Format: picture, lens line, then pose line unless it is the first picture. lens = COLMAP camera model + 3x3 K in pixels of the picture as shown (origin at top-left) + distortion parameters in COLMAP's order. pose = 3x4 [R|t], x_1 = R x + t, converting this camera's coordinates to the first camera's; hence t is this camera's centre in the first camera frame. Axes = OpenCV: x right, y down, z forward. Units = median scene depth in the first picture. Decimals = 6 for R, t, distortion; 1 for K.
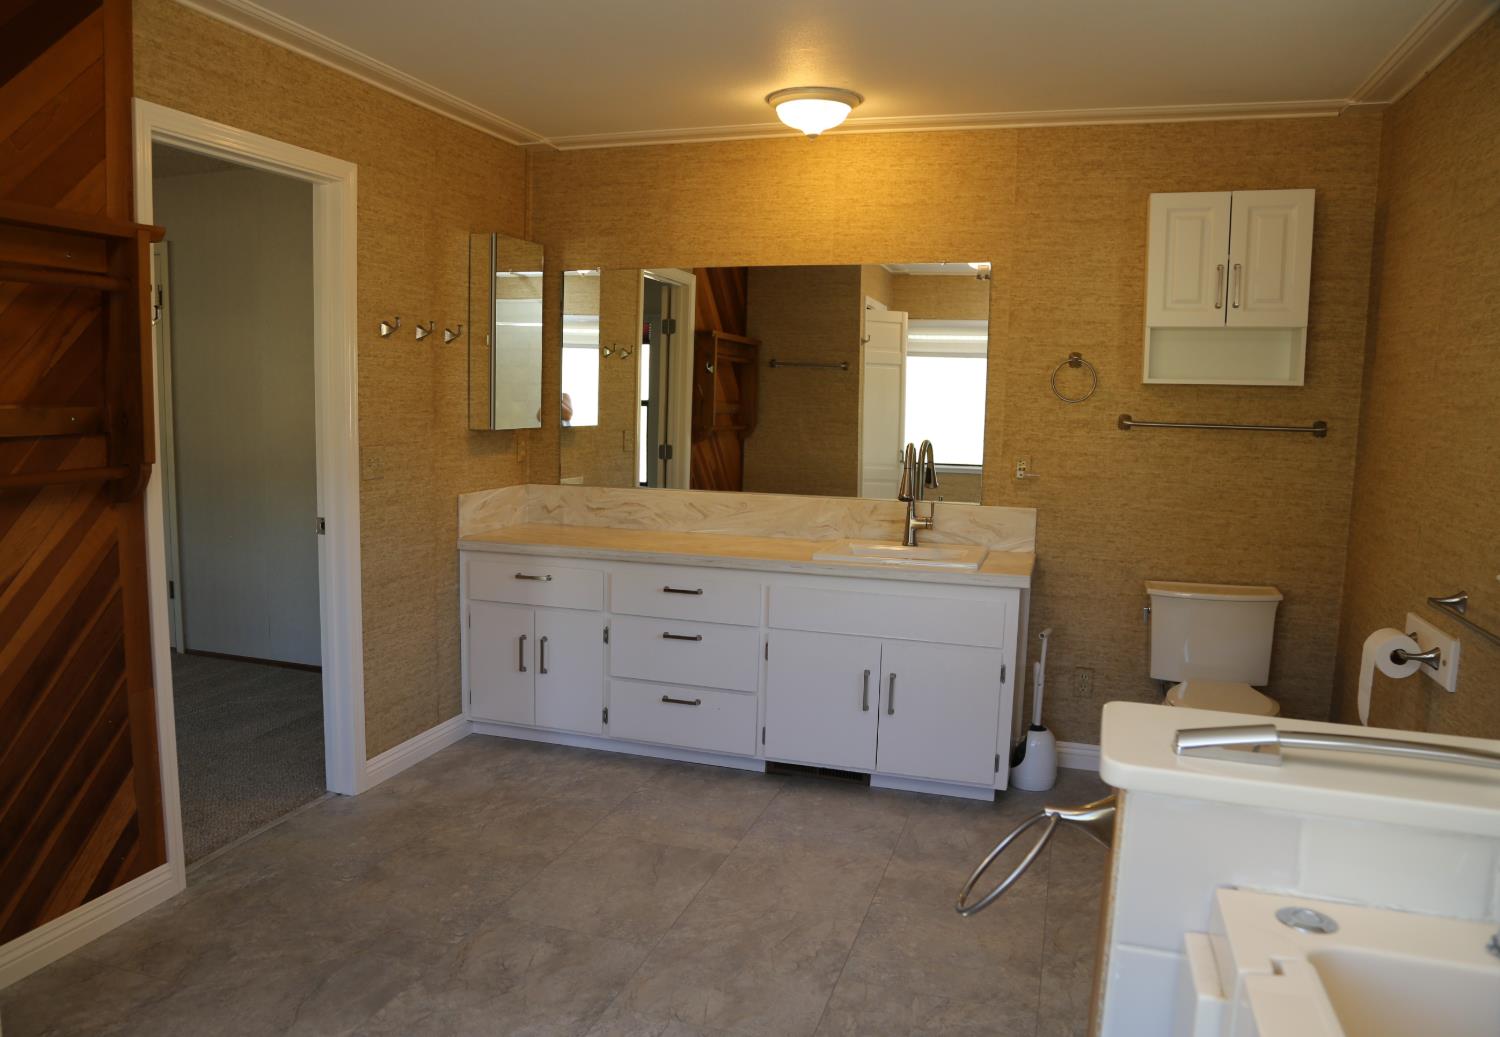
lens RADIAL K [[1050.8, 0, 750.0], [0, 1050.8, 518.5], [0, 0, 1]] dist [-0.122856, 0.064942]
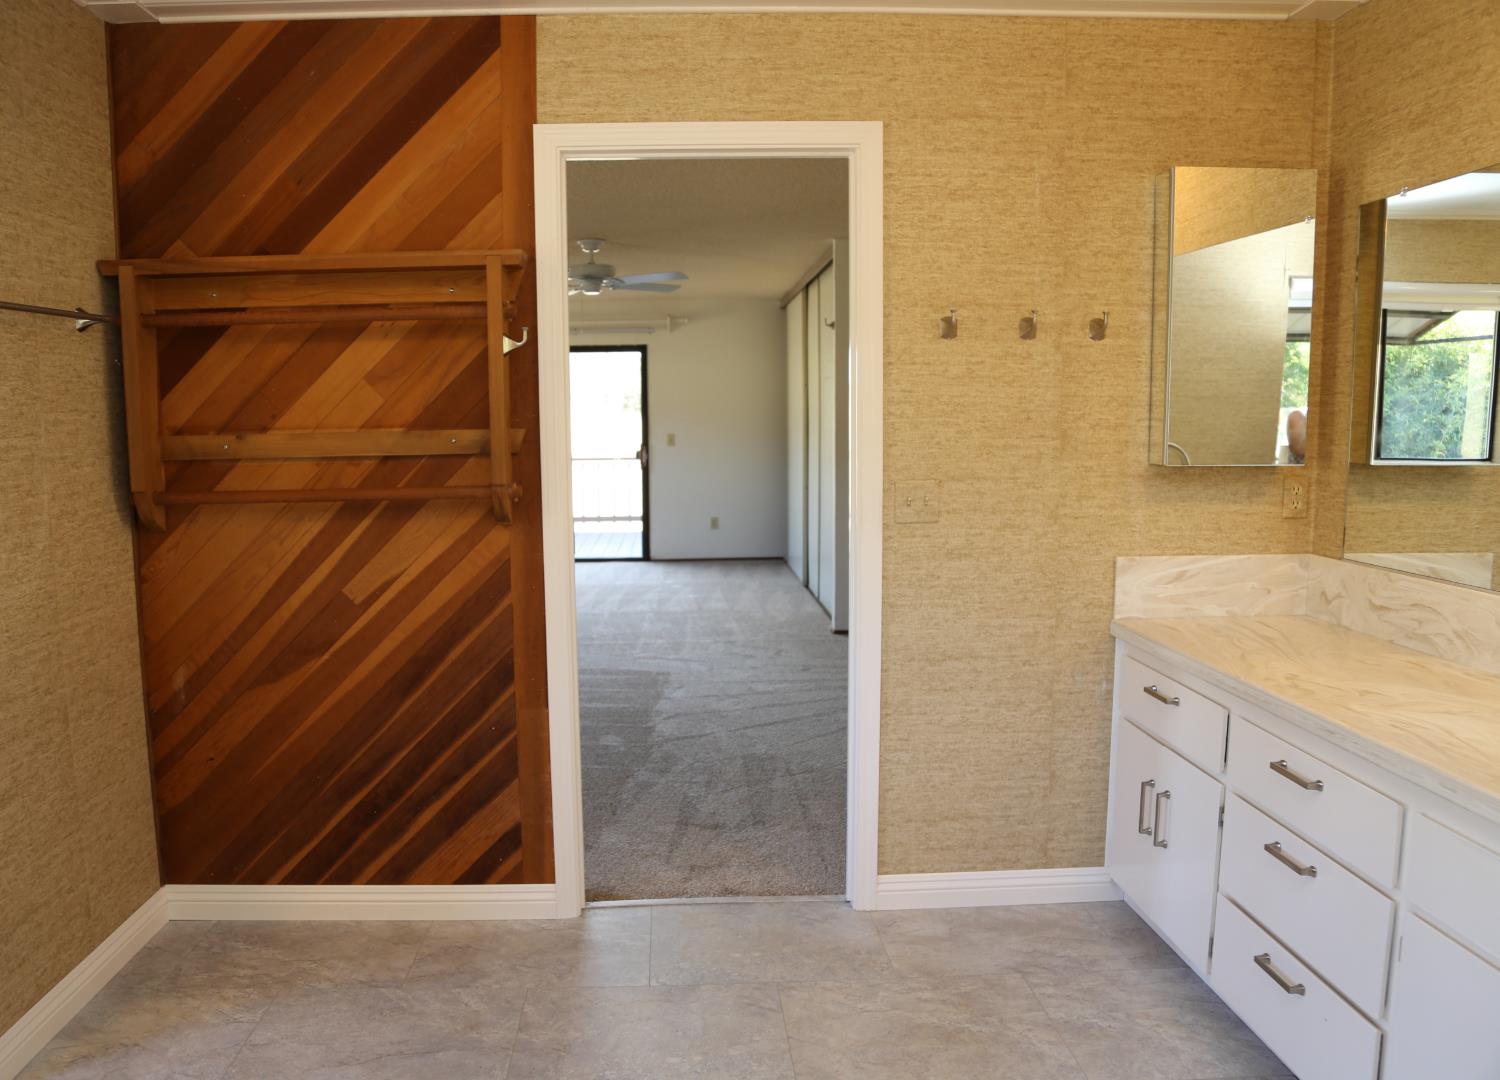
lens RADIAL K [[1145.1, 0, 750.0], [0, 1145.1, 540.0], [0, 0, 1]] dist [-0.138966, 0.112406]
pose [[0.346136, 0.082762, -0.934527, 0.402254], [-0.095639, 0.994025, 0.052607, -0.059907], [0.933297, 0.071168, 0.351983, 0.602210]]
